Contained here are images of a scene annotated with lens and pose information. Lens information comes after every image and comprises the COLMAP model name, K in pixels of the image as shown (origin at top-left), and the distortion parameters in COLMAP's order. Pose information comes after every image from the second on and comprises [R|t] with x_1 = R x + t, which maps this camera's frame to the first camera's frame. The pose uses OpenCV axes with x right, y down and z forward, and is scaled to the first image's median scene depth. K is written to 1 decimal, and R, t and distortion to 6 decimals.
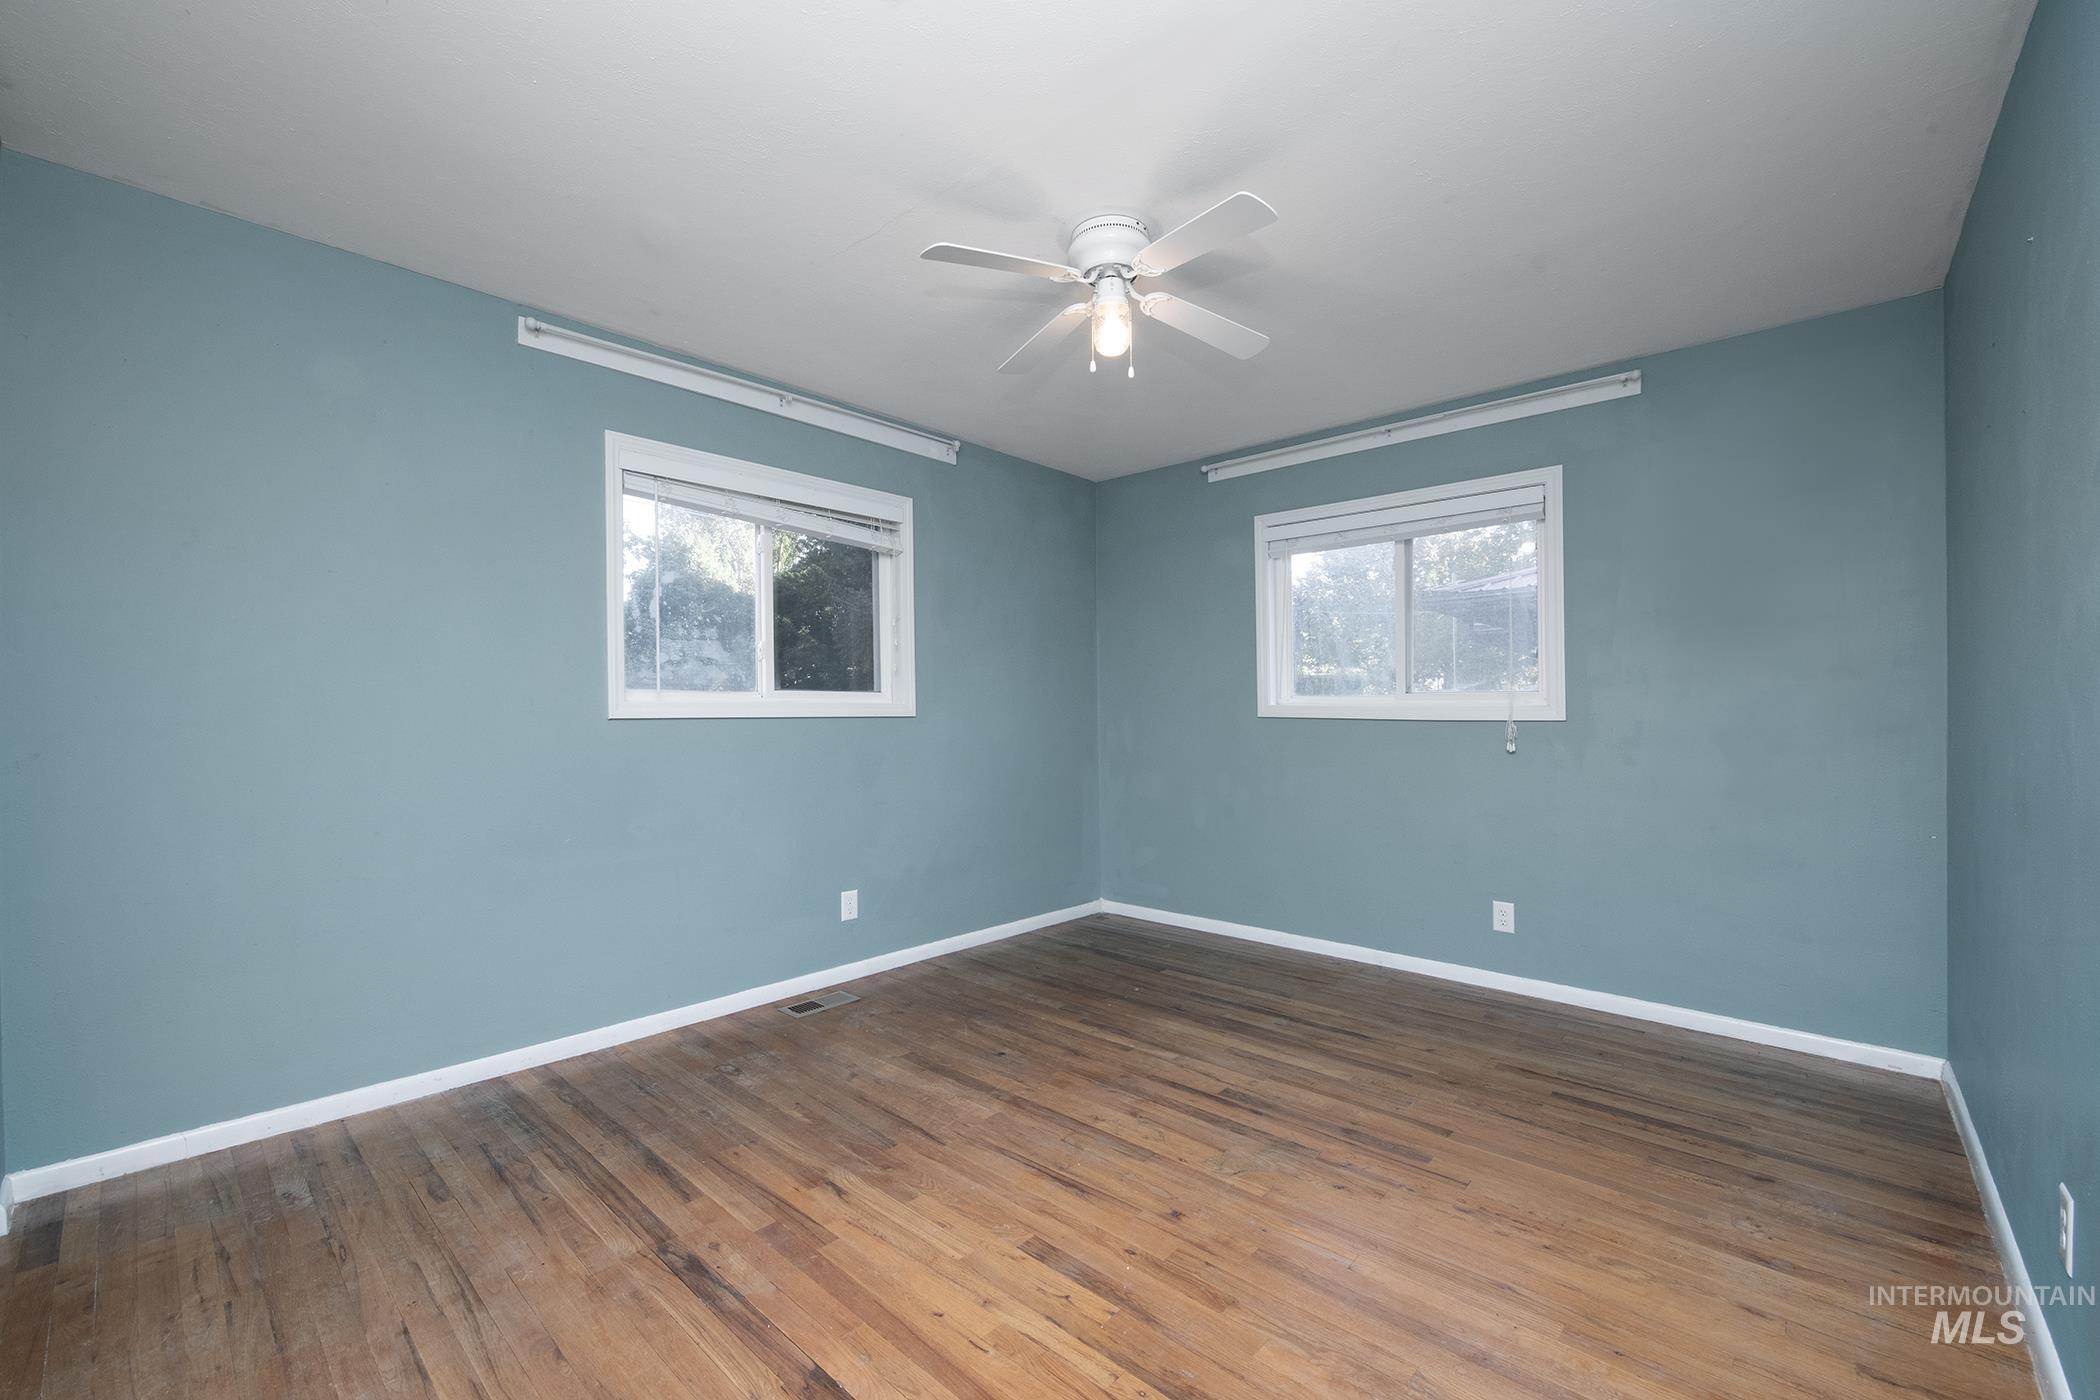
lens RADIAL K [[875.3, 0, 1050.0], [0, 875.3, 700.0], [0, 0, 1]] dist [-0.015922, -0.000572]
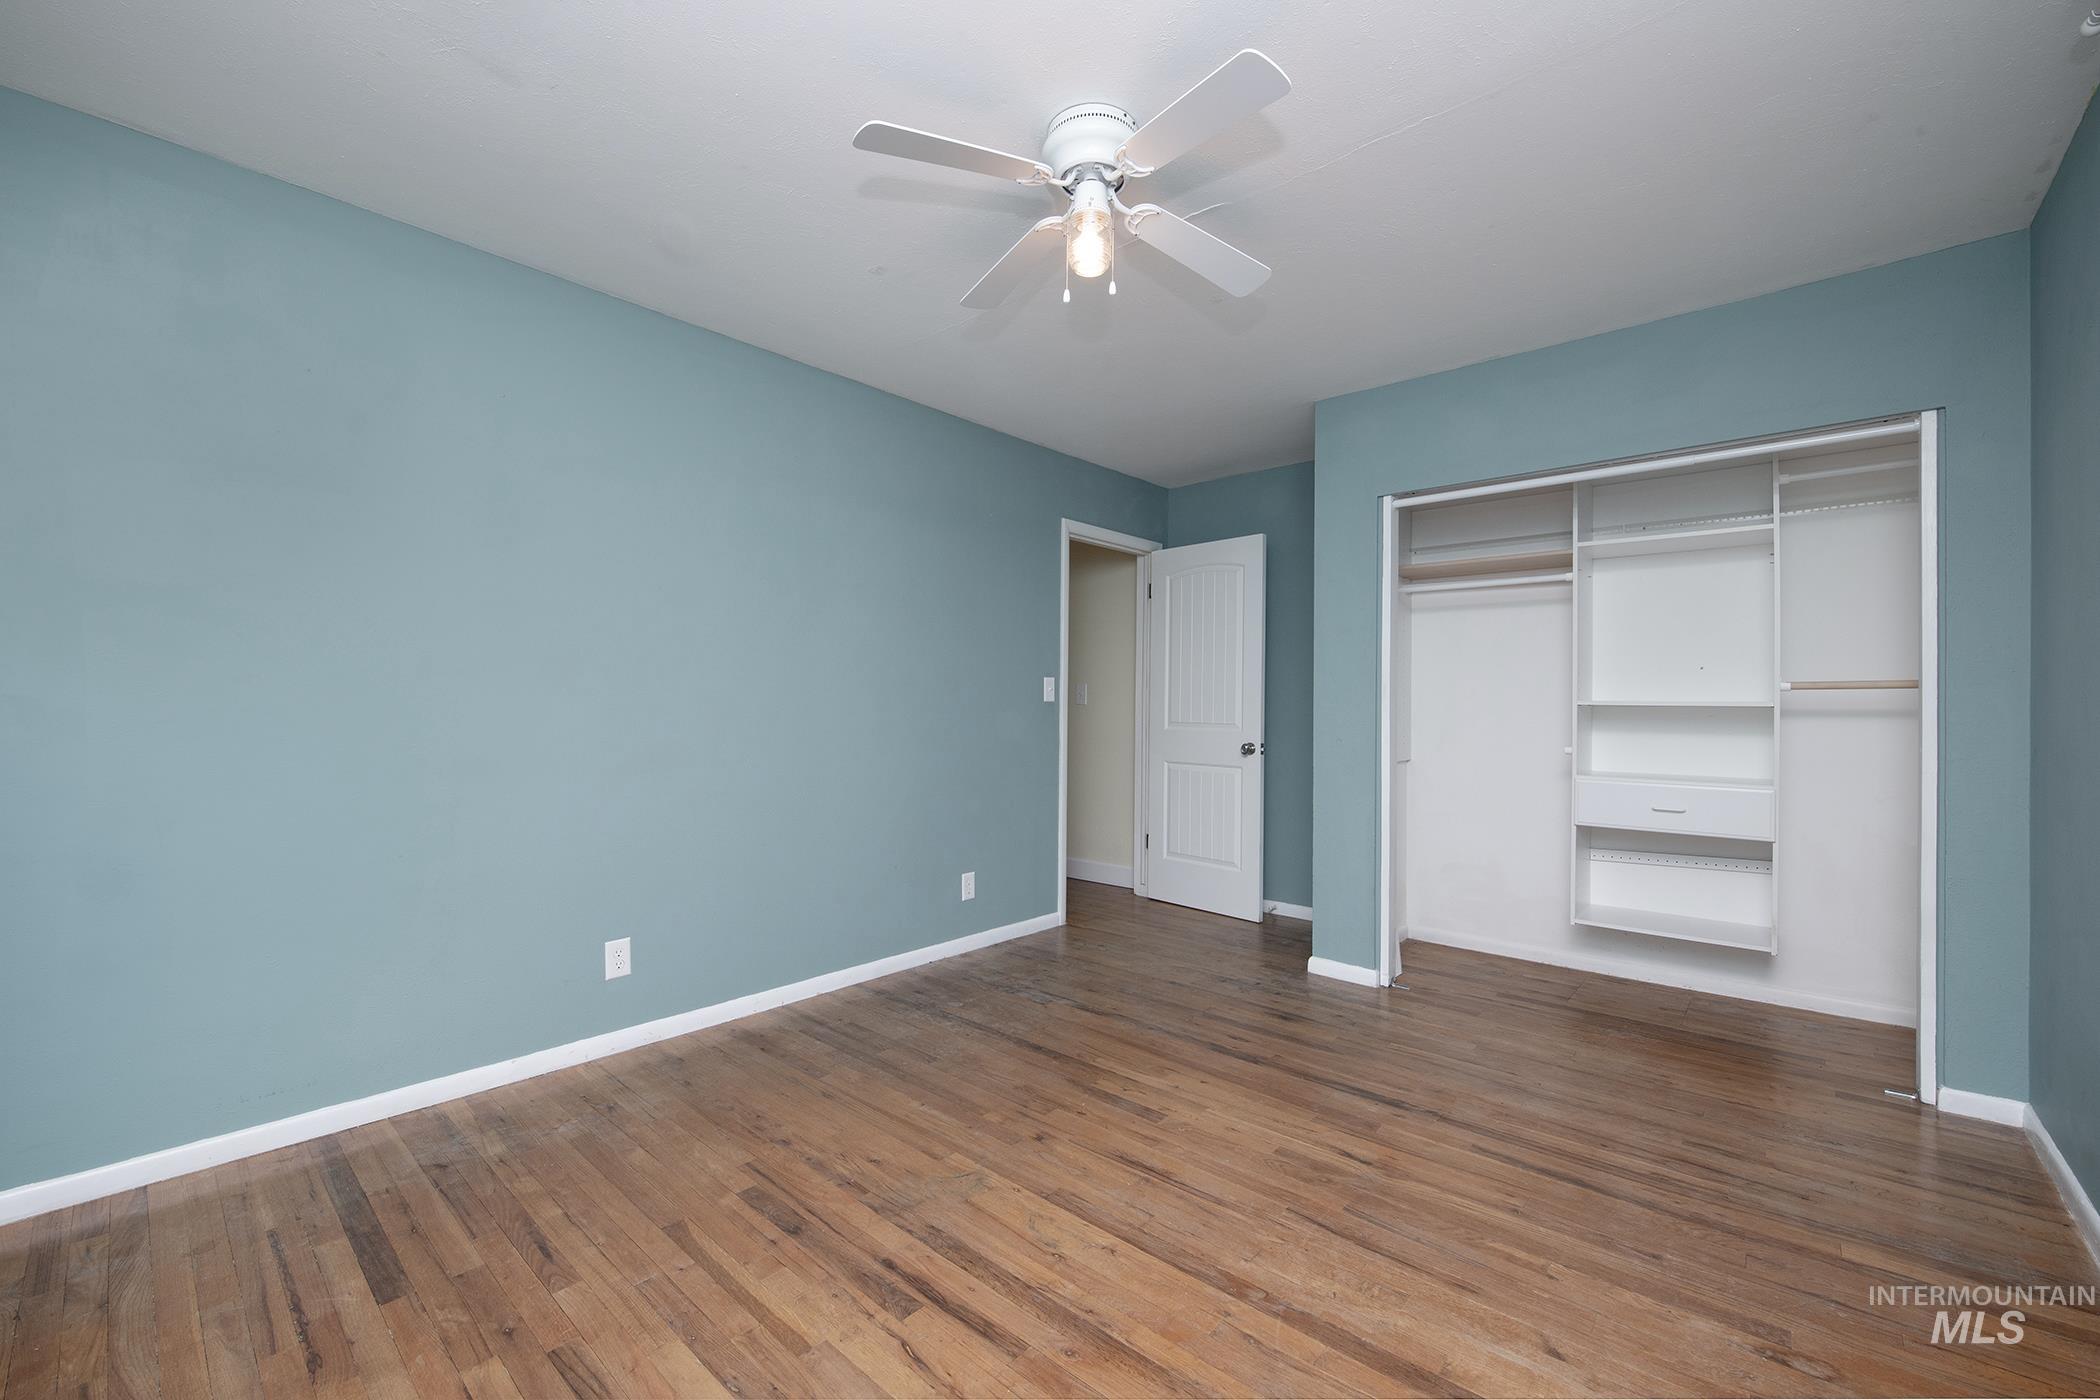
lens RADIAL K [[875.3, 0, 1050.0], [0, 875.3, 700.0], [0, 0, 1]] dist [-0.015922, -0.000572]
pose [[-0.999865, -0.009043, -0.013713, 0.131037], [-0.008750, 0.999734, -0.021322, 0.030892], [0.013902, -0.021199, -0.999679, 1.885327]]
